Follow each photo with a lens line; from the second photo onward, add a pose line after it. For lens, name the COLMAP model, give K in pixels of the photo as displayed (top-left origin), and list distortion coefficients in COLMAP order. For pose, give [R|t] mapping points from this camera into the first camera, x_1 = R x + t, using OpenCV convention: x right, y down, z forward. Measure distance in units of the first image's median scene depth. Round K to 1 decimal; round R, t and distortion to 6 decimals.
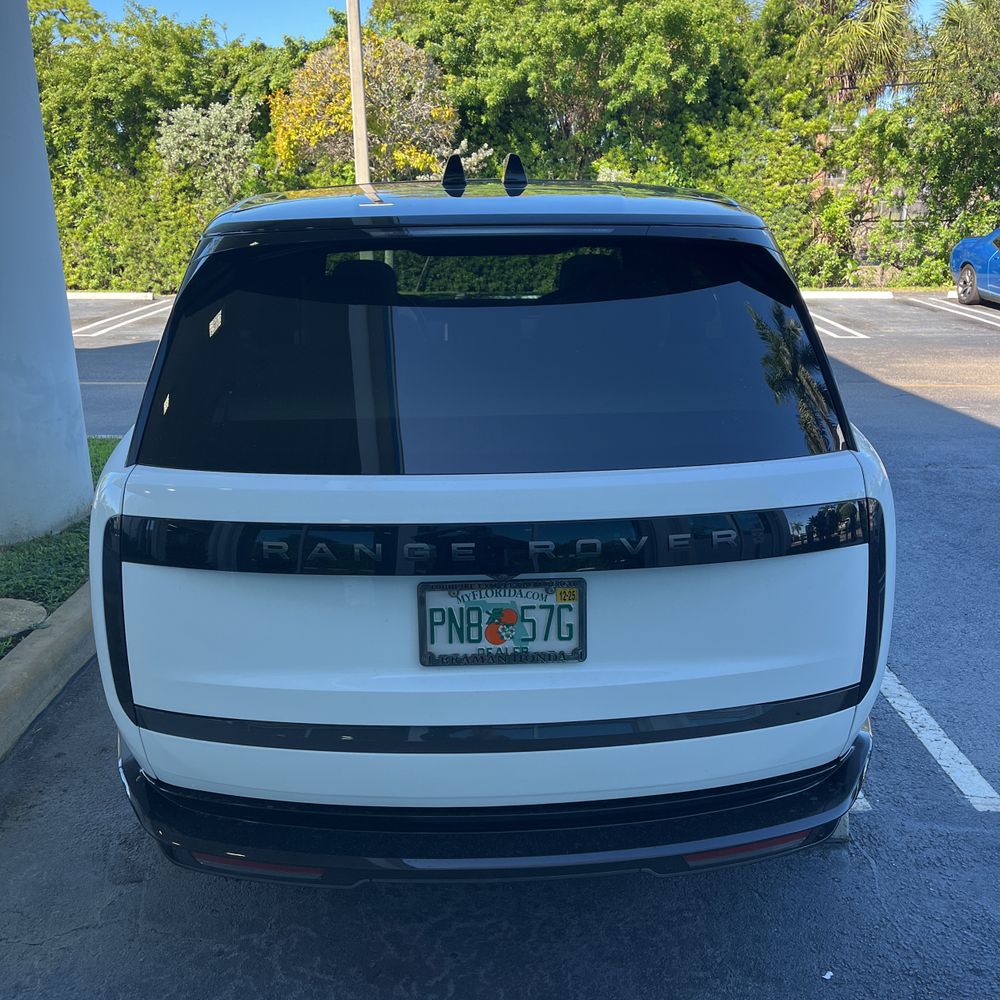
lens RADIAL K [[1024.9, 0, 501.8], [0, 1024.9, 507.7], [0, 0, 1]] dist [0.029558, 0.000000]
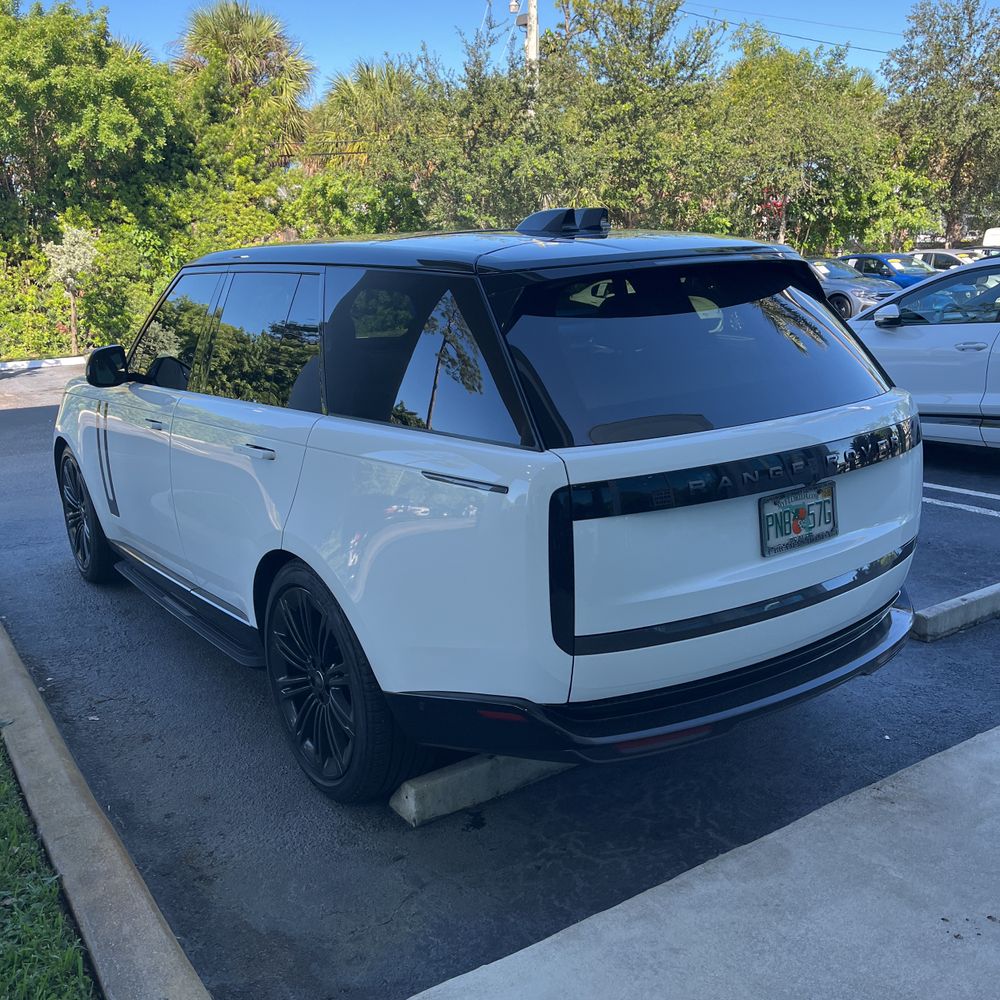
lens RADIAL K [[1024.9, 0, 496.2], [0, 1024.9, 498.0], [0, 0, 1]] dist [0.029558, 0.000000]
pose [[0.844147, -0.149334, 0.514894, -0.122807], [0.181125, 0.983390, -0.011735, 0.002407], [-0.504589, 0.103166, 0.857174, -0.005266]]
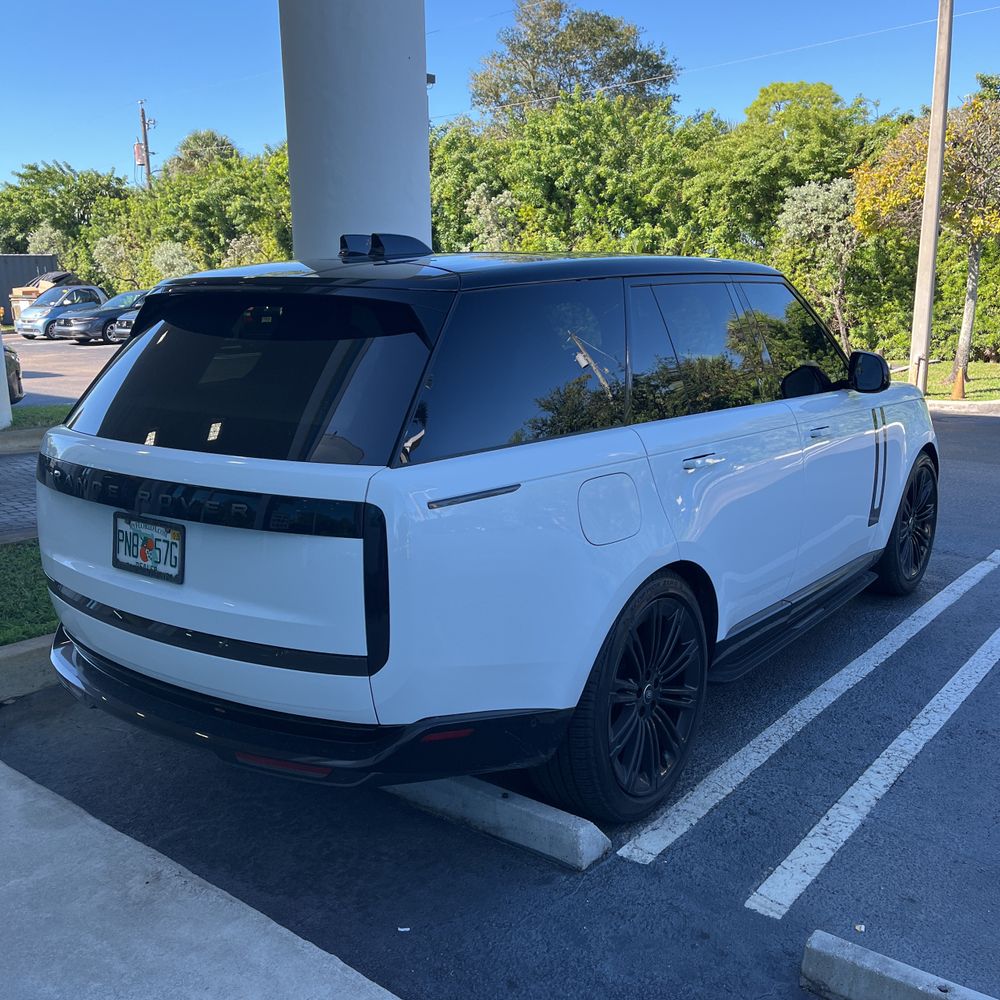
lens RADIAL K [[1024.9, 0, 496.1], [0, 1024.9, 500.3], [0, 0, 1]] dist [0.029558, 0.000000]
pose [[0.772431, 0.134870, -0.620612, 0.142169], [-0.178441, 0.983916, -0.008270, -0.003472], [0.609515, 0.117131, 0.784074, 0.014926]]
